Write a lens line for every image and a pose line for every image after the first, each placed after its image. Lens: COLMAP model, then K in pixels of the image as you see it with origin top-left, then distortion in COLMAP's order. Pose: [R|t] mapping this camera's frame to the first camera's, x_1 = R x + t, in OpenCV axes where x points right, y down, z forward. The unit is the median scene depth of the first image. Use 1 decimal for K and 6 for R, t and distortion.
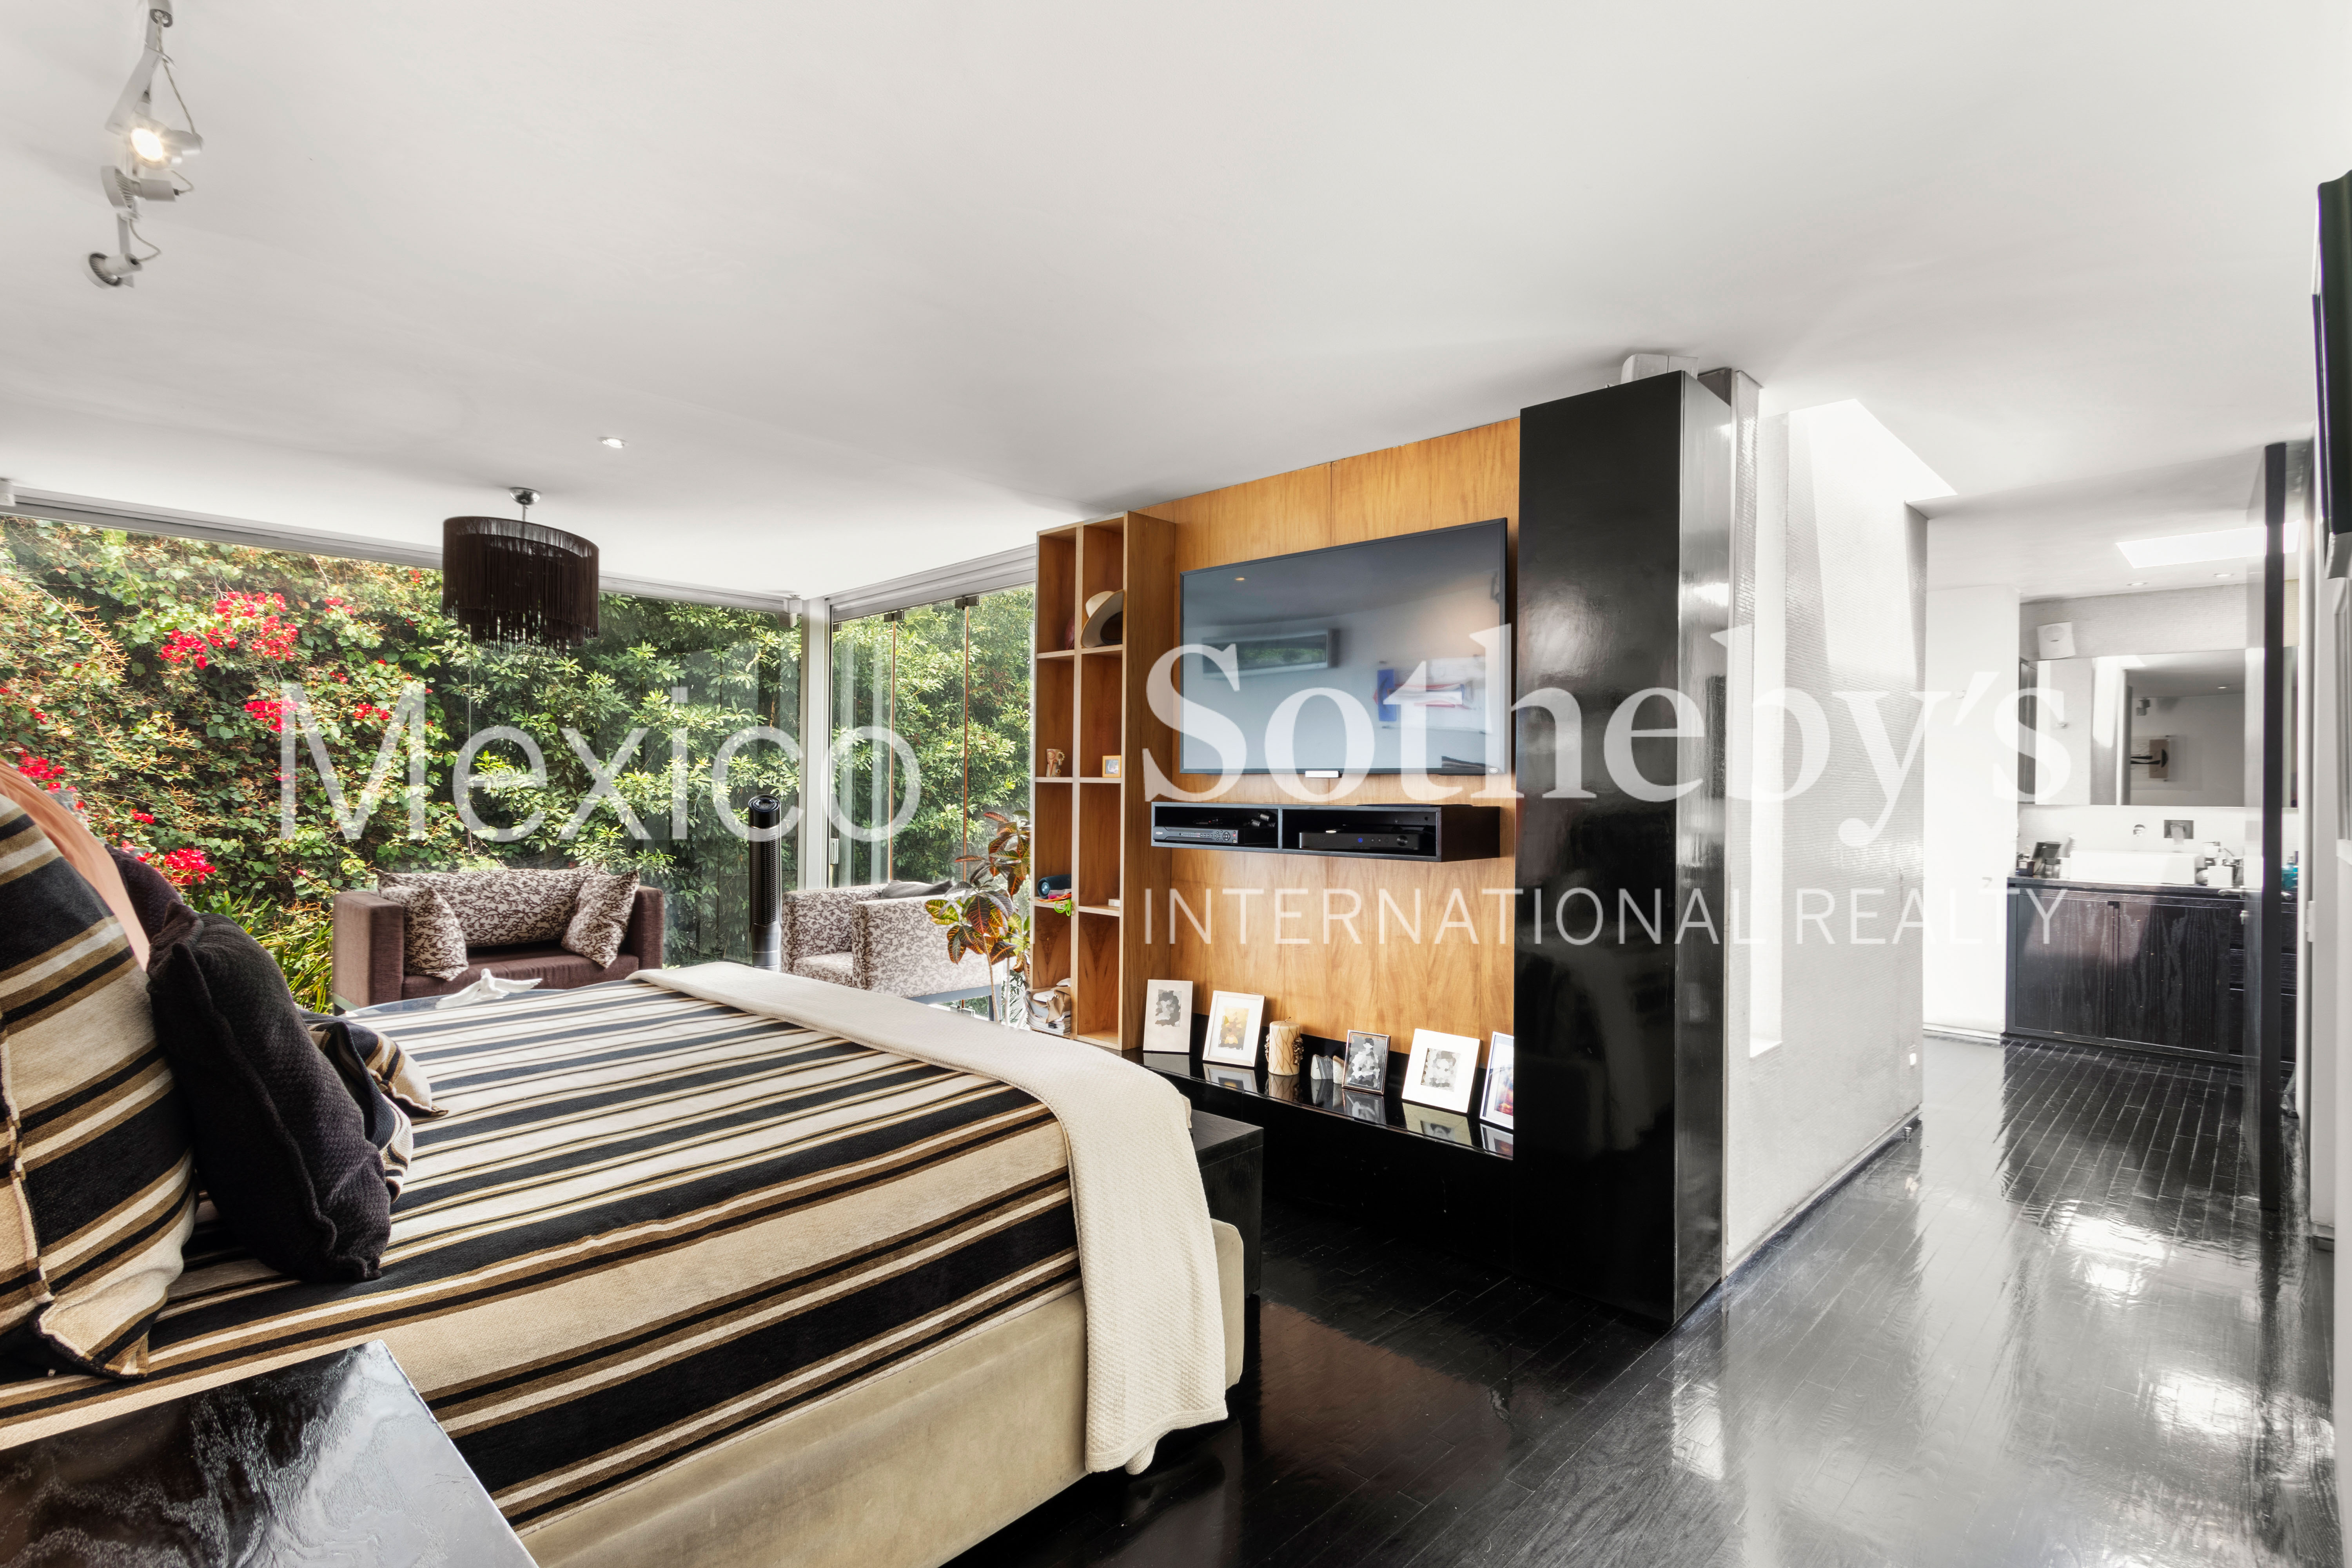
lens RADIAL K [[1097.5, 0, 1176.9], [0, 1097.5, 783.9], [0, 0, 1]] dist [0.003468, -0.000424]
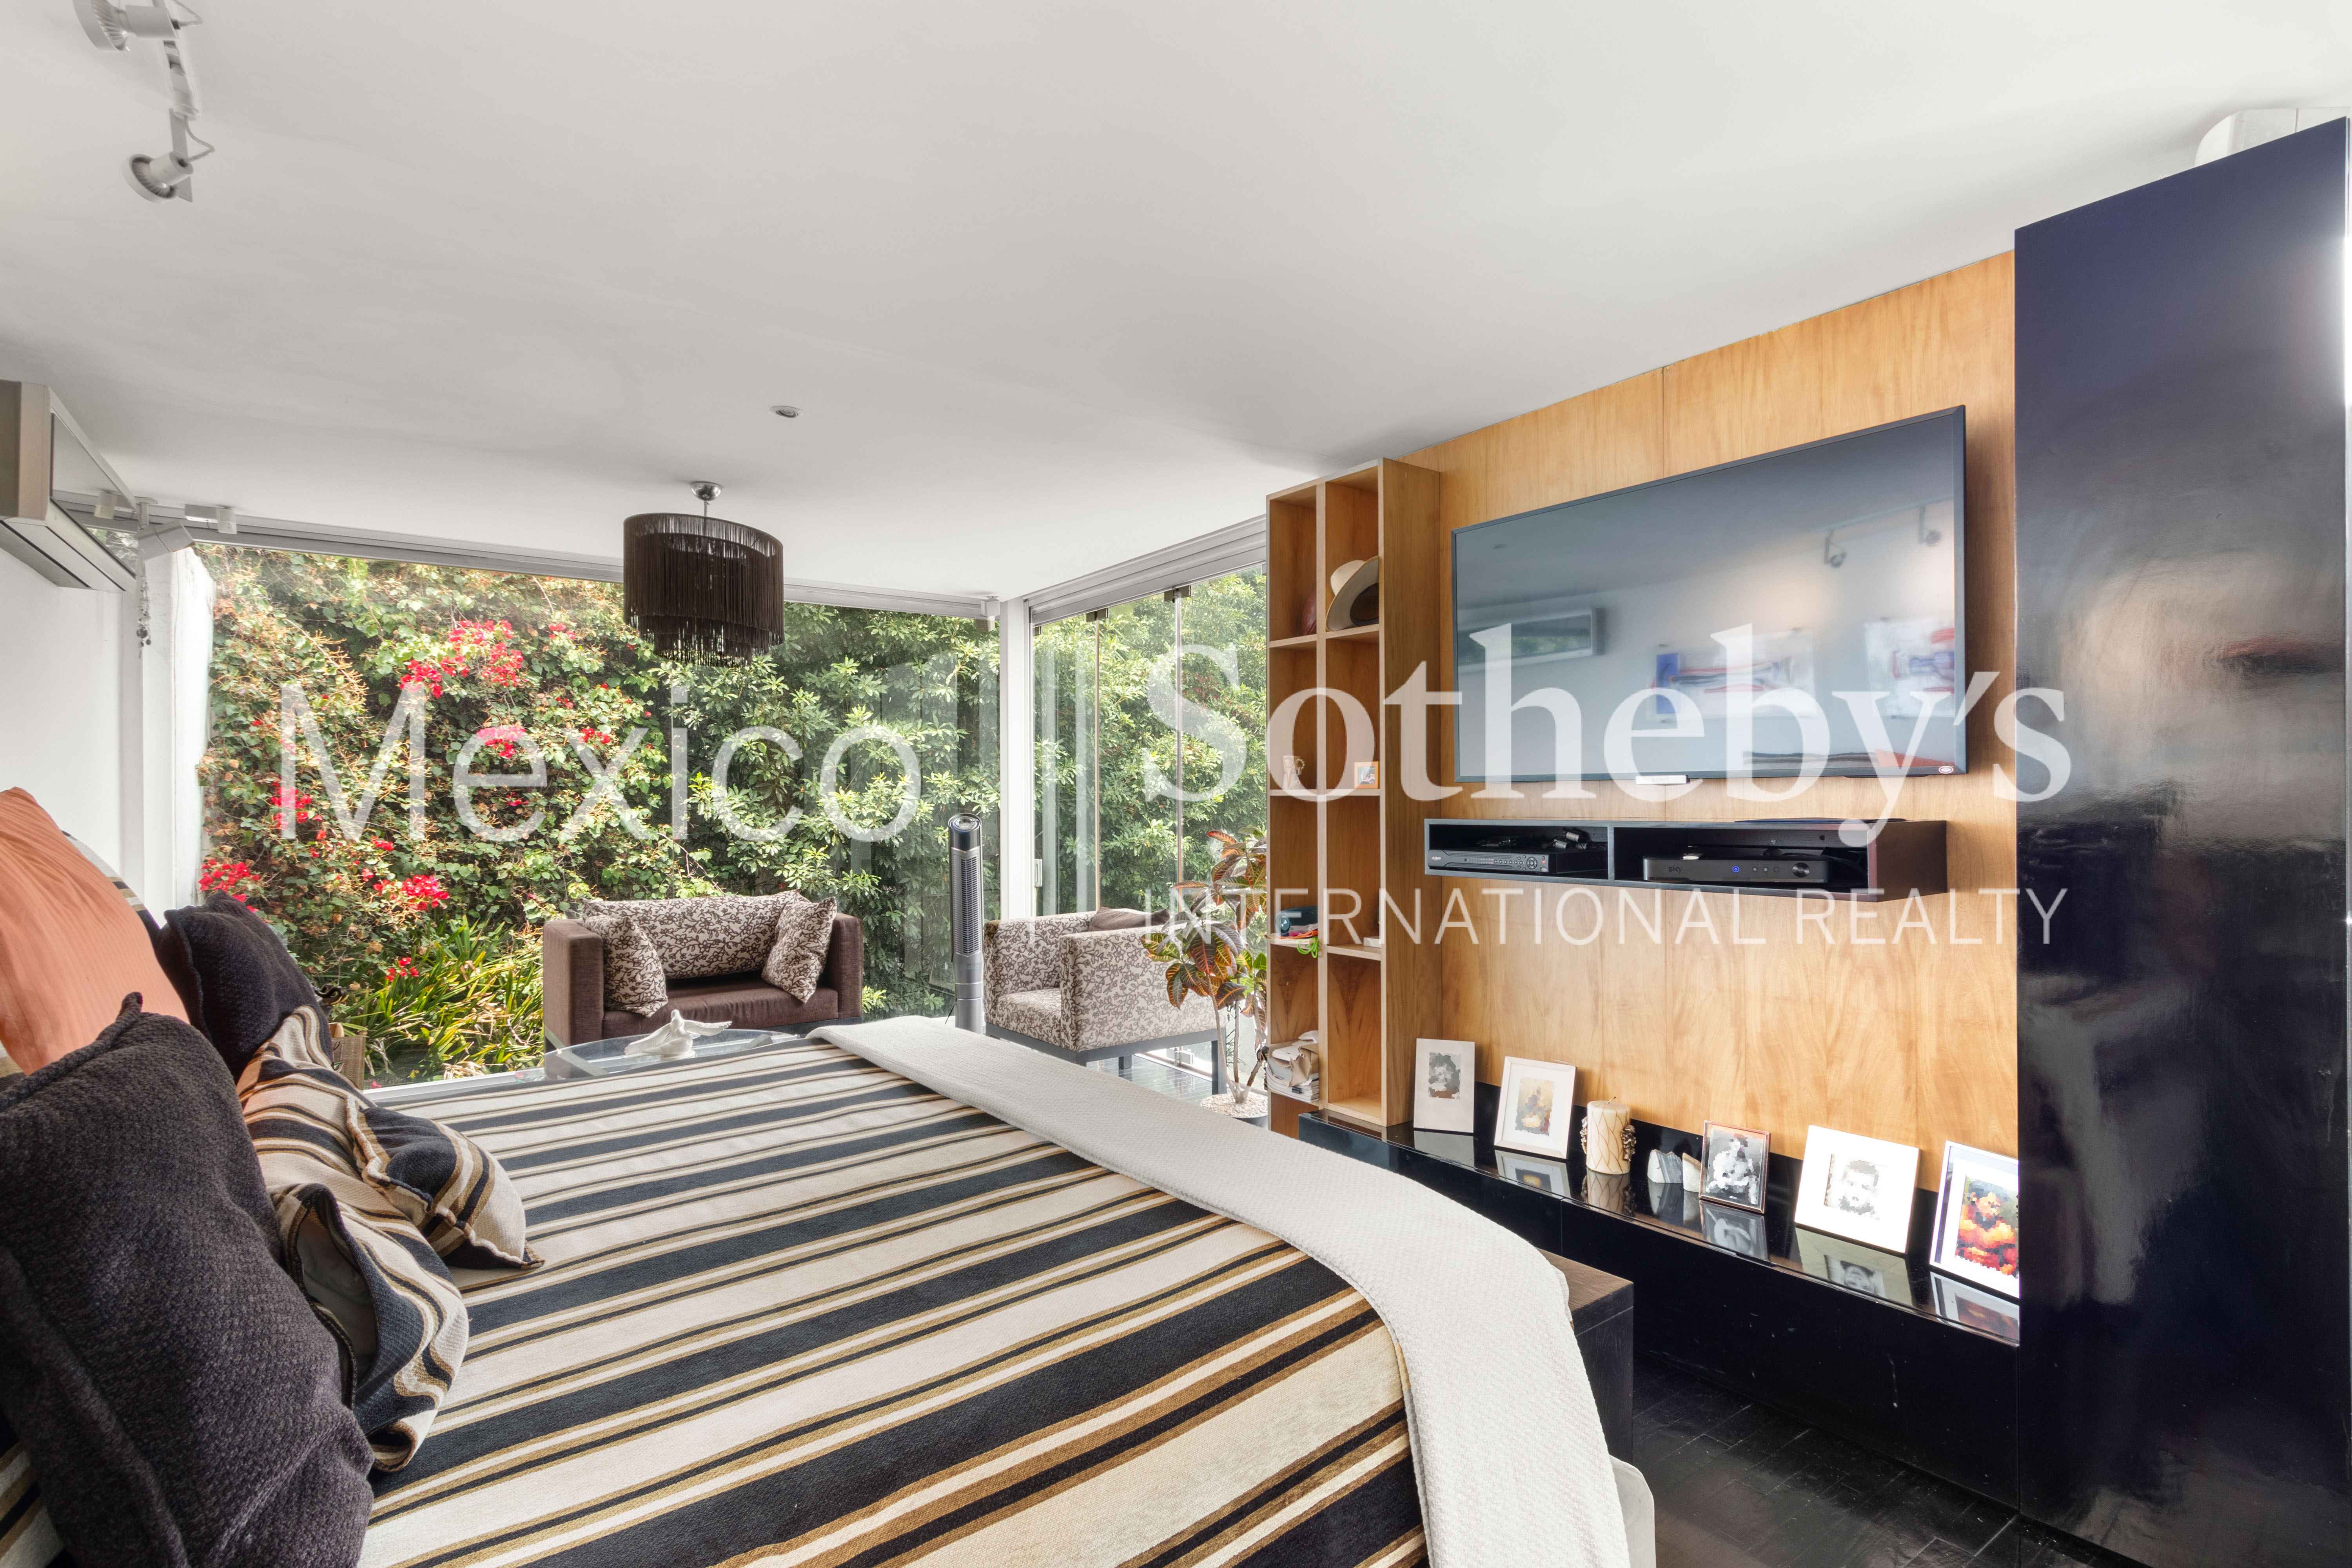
lens RADIAL K [[1097.5, 0, 1175.9], [0, 1097.5, 787.6], [0, 0, 1]] dist [0.003468, -0.000424]
pose [[0.984567, -0.018079, -0.174074, -0.056943], [0.017092, 0.999828, -0.007167, -0.003268], [0.174174, 0.004081, 0.984706, 0.175059]]
